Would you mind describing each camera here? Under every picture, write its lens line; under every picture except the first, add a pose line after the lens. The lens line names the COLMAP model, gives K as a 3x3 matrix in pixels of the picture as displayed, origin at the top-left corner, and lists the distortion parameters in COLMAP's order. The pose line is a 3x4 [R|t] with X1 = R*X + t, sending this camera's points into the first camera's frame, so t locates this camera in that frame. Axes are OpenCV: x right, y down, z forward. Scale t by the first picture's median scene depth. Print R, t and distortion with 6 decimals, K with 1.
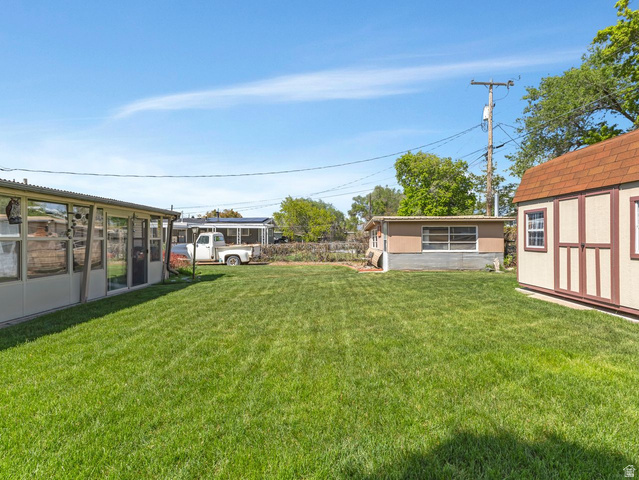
lens RADIAL K [[316.2, 0, 319.5], [0, 316.2, 240.0], [0, 0, 1]] dist [0.014555, 0.000243]
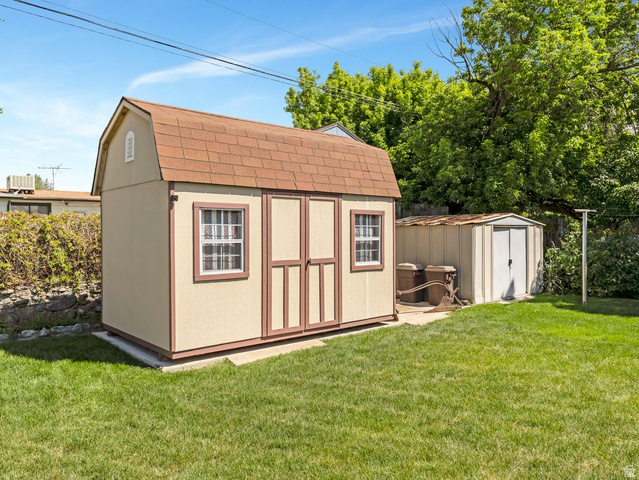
lens RADIAL K [[469.4, 0, 319.1], [0, 469.4, 250.4], [0, 0, 1]] dist [-0.000380, 0.000479]
pose [[-0.652042, 0.006771, 0.758153, -0.047996], [0.030743, 0.999374, 0.017515, -0.029208], [-0.757559, 0.034728, -0.651842, 1.650097]]
